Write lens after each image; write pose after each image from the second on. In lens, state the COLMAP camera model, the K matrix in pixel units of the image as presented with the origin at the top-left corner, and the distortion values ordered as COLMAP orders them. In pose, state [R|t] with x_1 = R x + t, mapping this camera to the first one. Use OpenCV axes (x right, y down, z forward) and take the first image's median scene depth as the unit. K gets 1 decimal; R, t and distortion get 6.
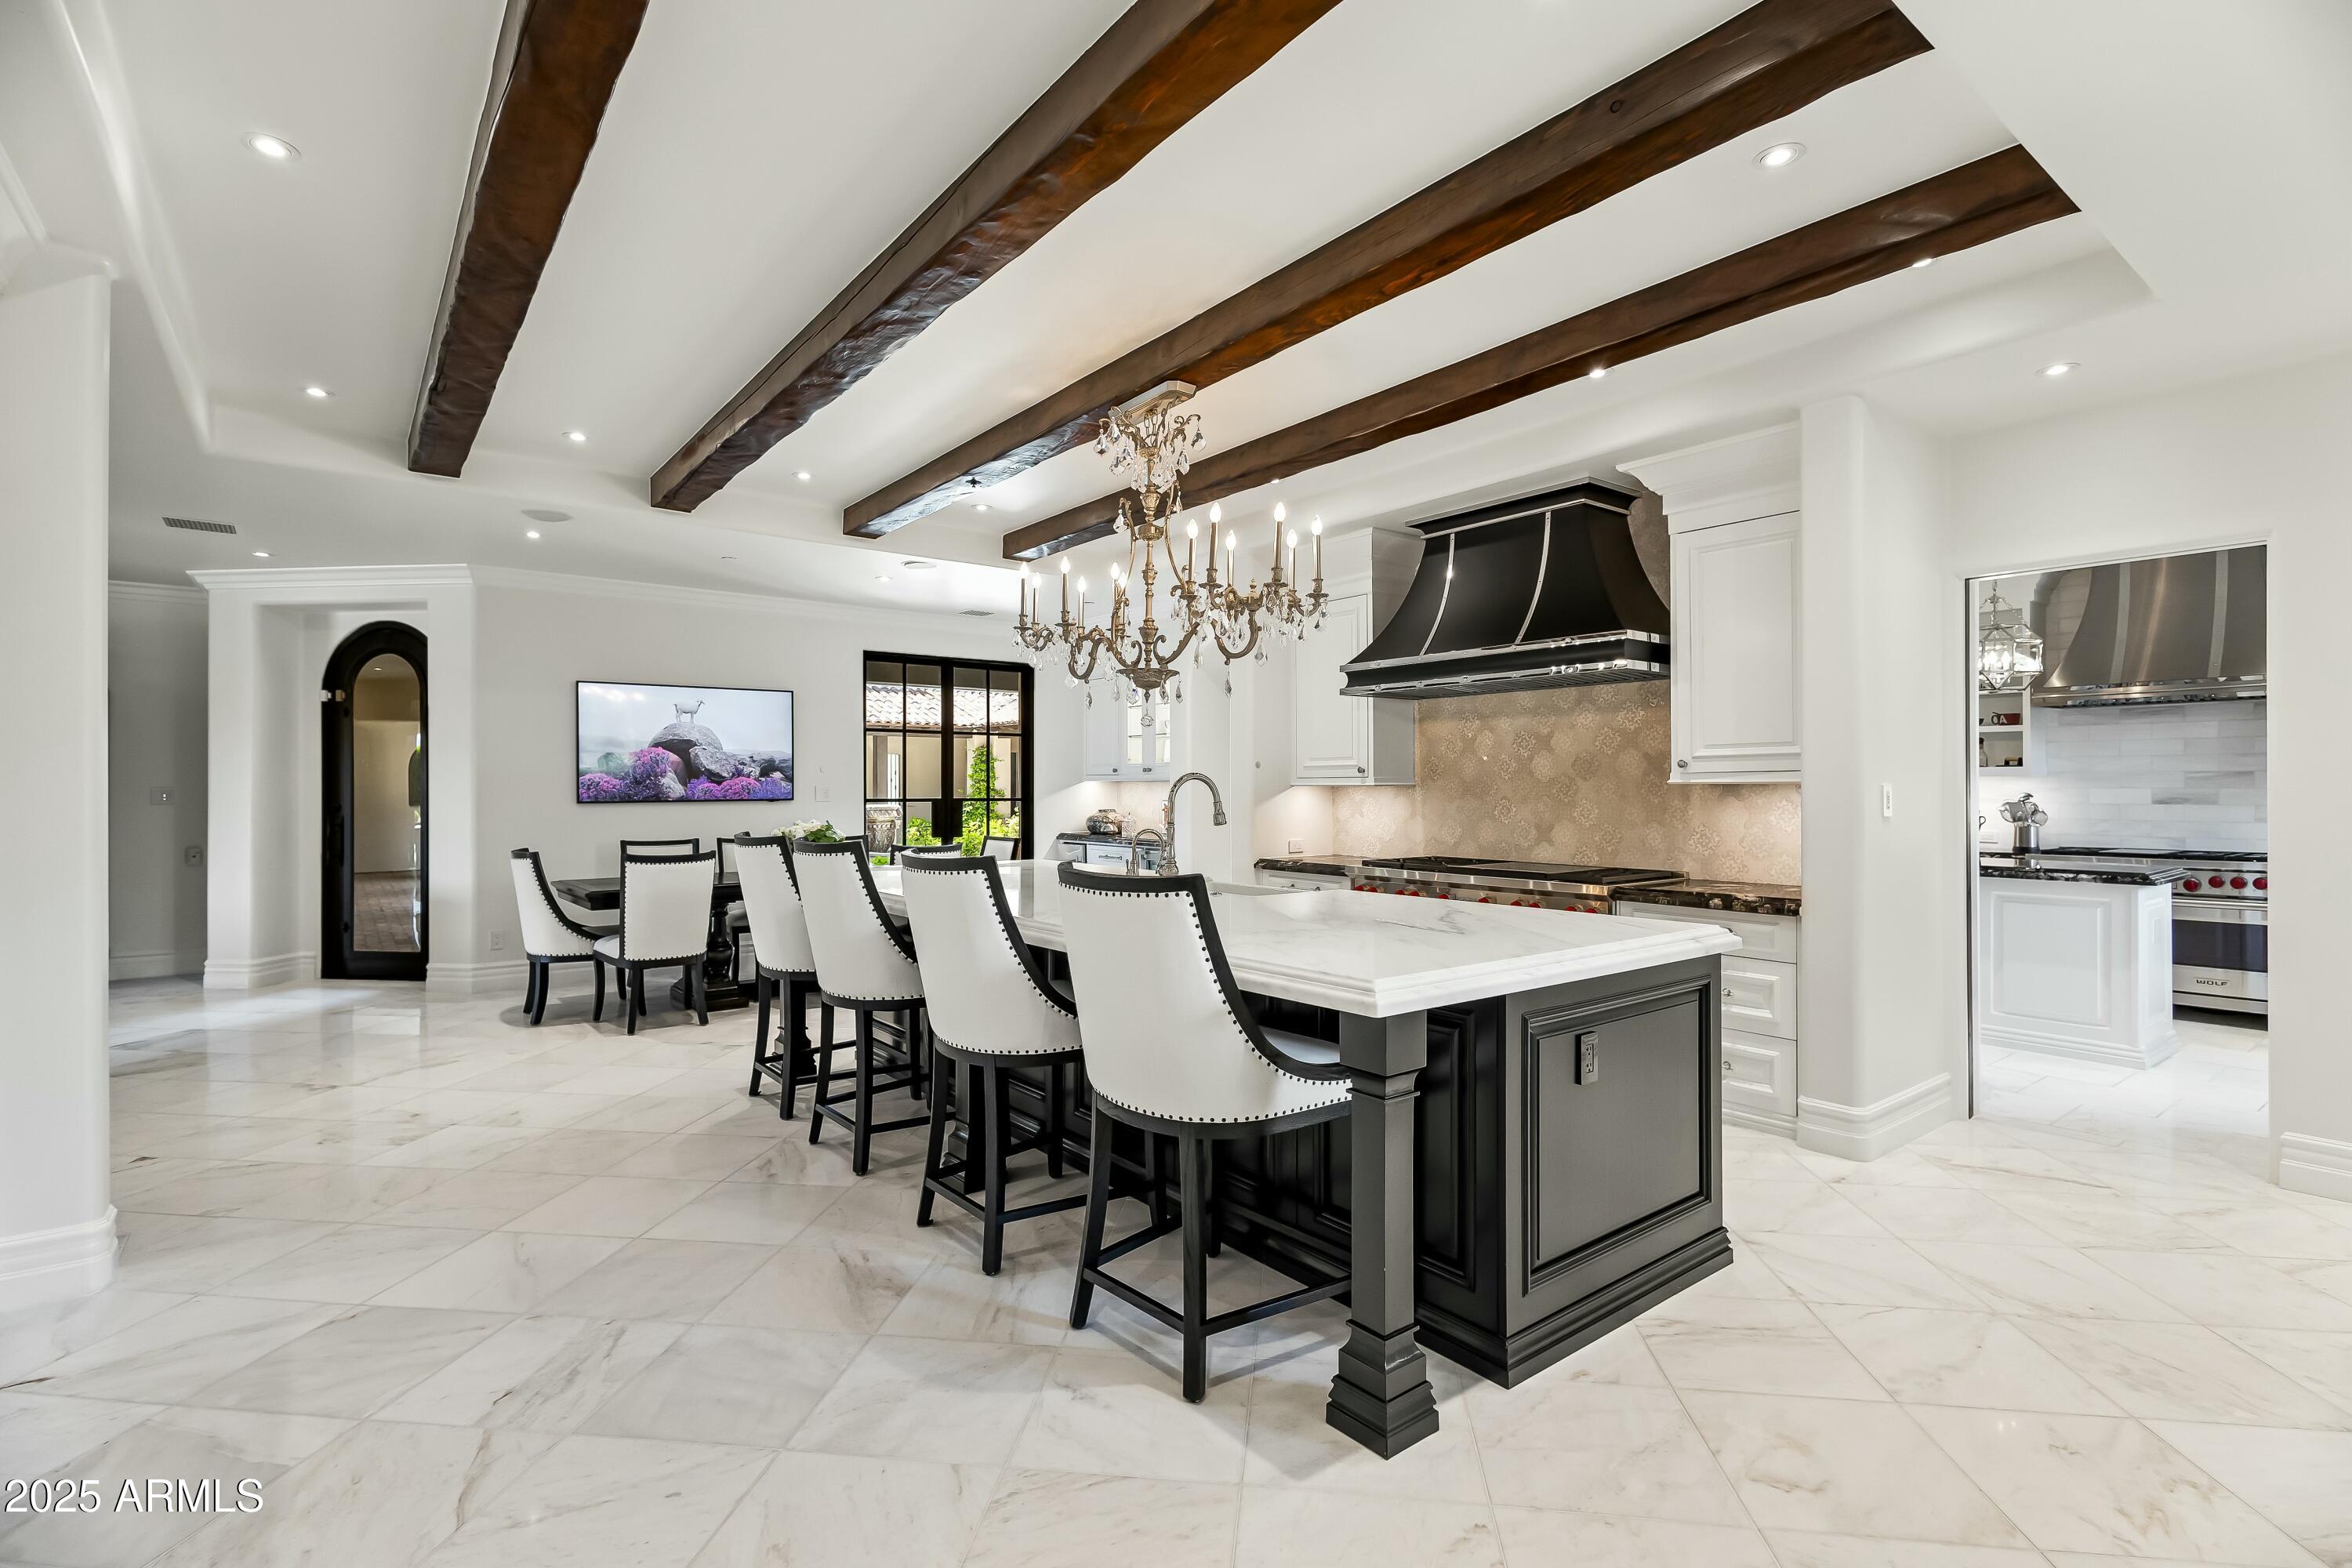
lens RADIAL K [[1110.1, 0, 1173.6], [0, 1110.1, 776.3], [0, 0, 1]] dist [-0.000102, 0.000422]
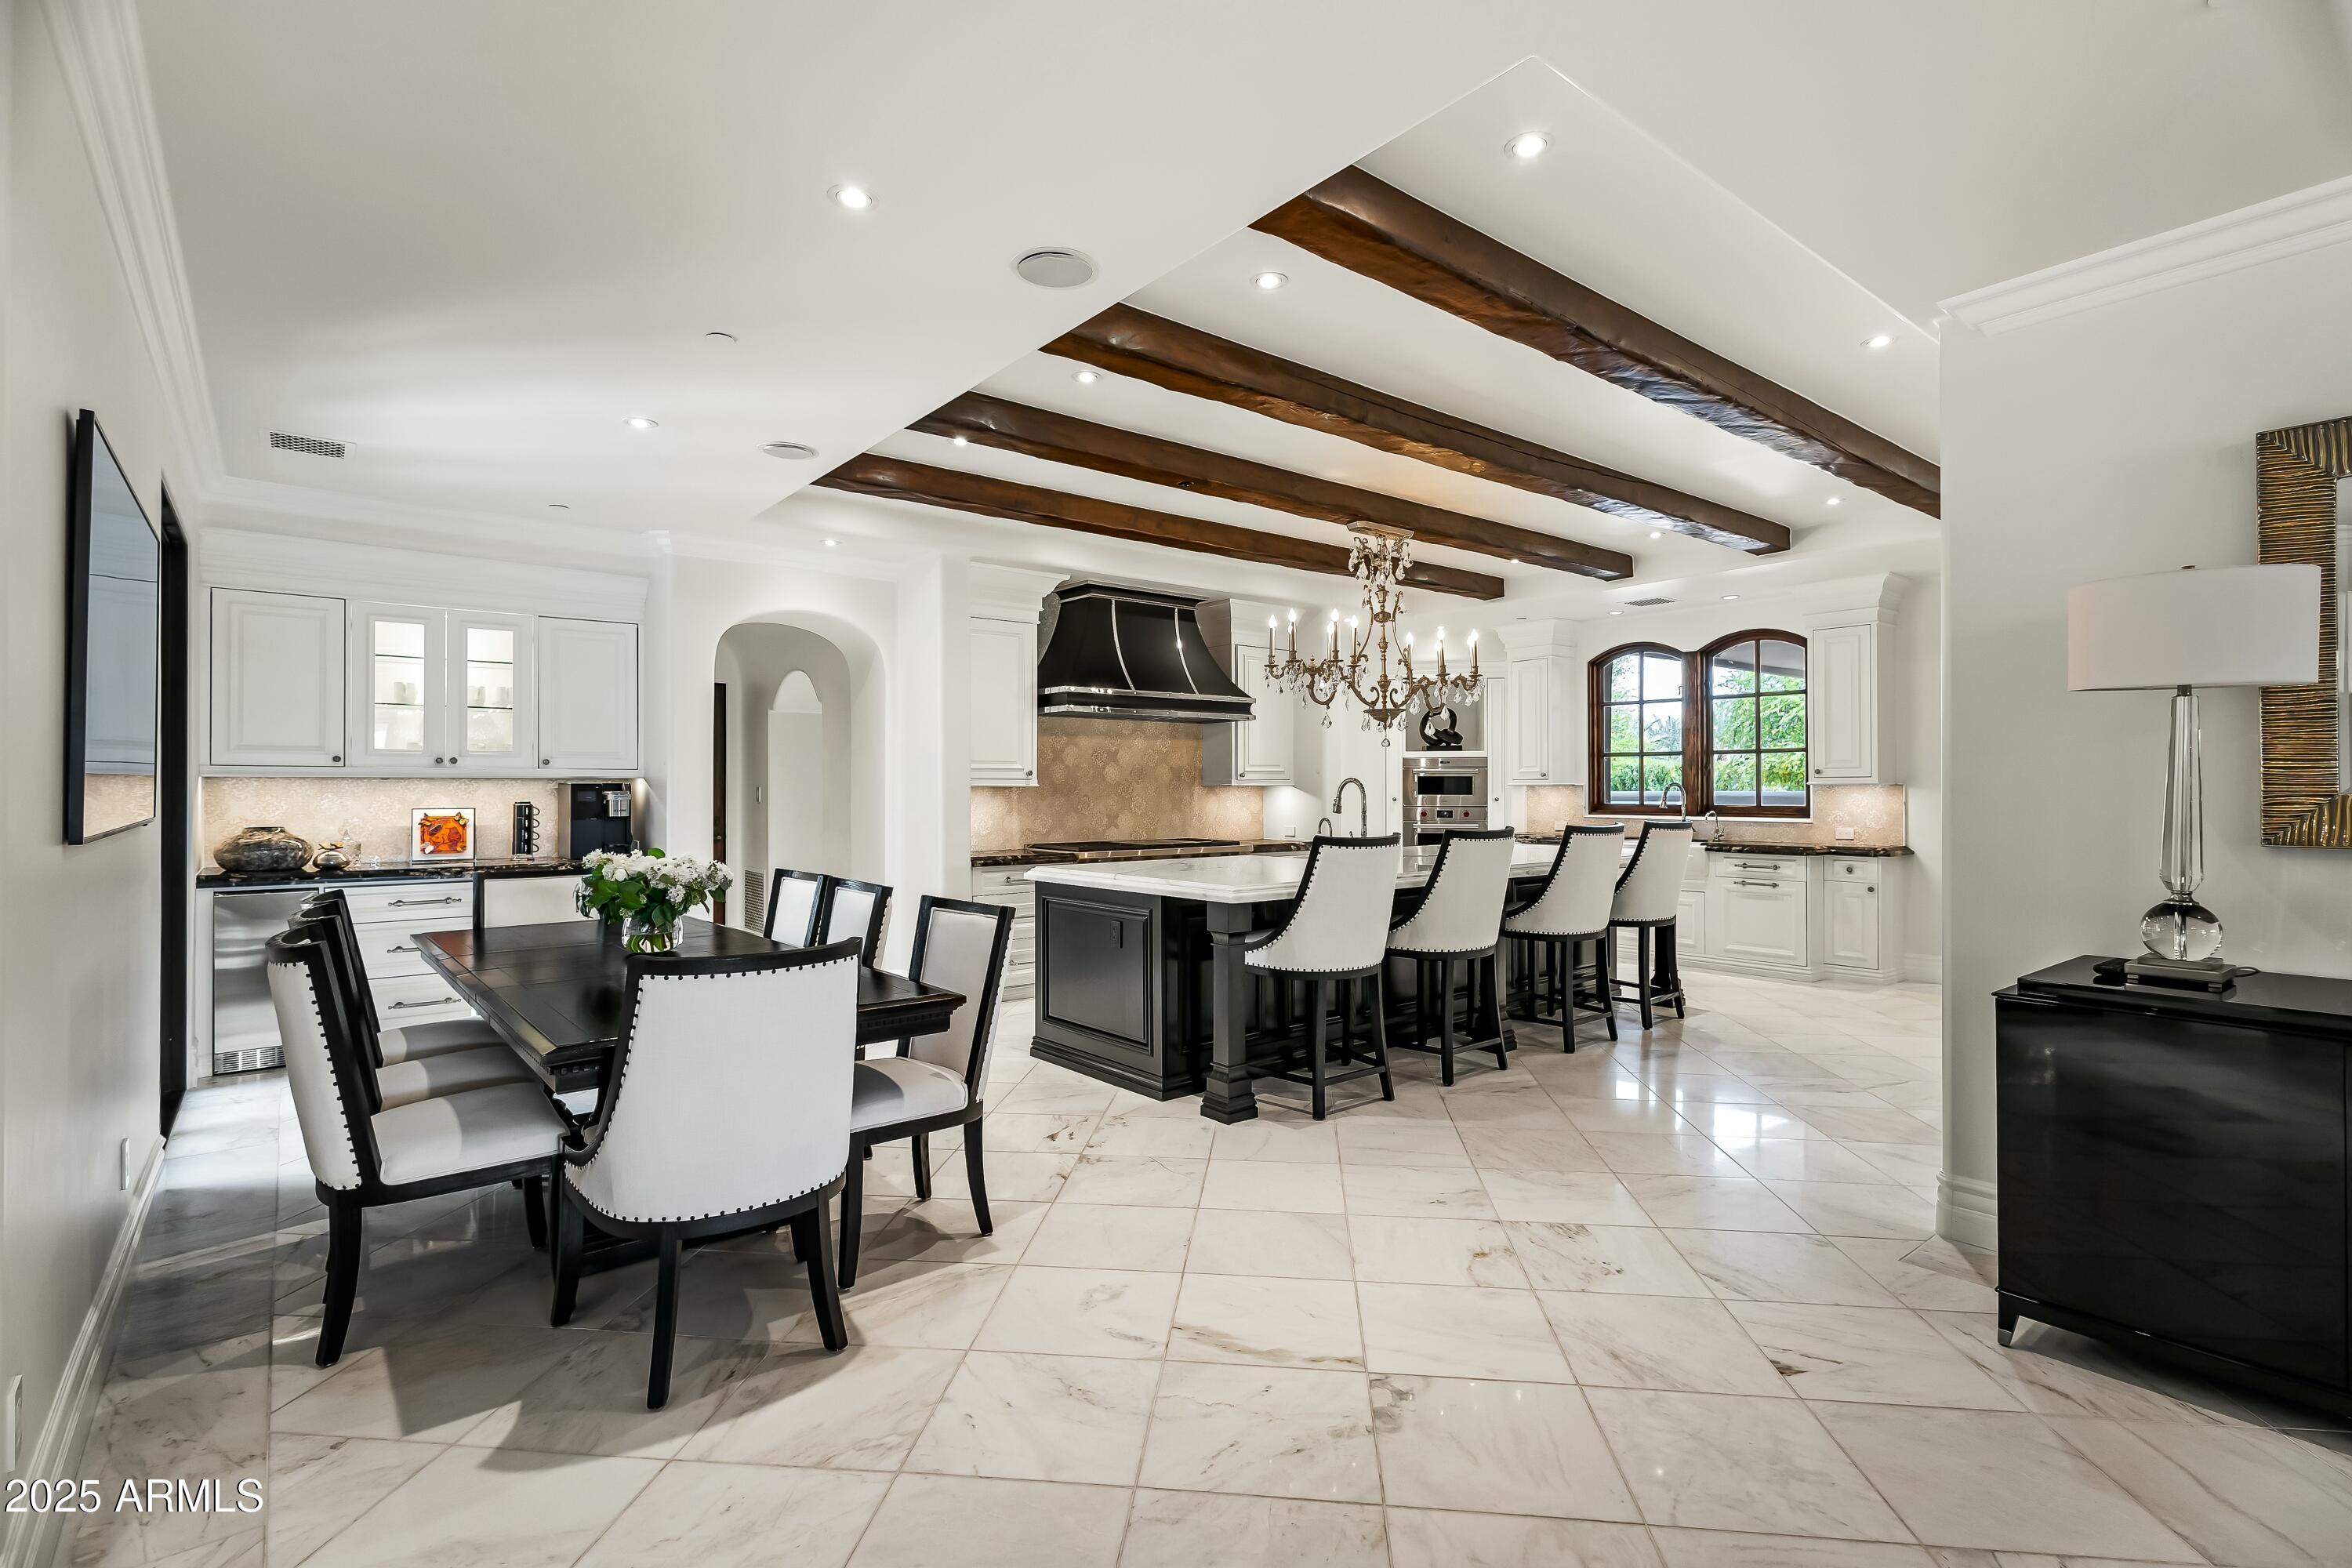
lens RADIAL K [[1110.1, 0, 1177.8], [0, 1110.1, 783.2], [0, 0, 1]] dist [-0.000102, 0.000422]
pose [[-0.024900, 0.003602, 0.999683, -1.125601], [-0.009266, 0.999950, -0.003834, 0.008558], [-0.999647, -0.009358, -0.024866, 0.984505]]
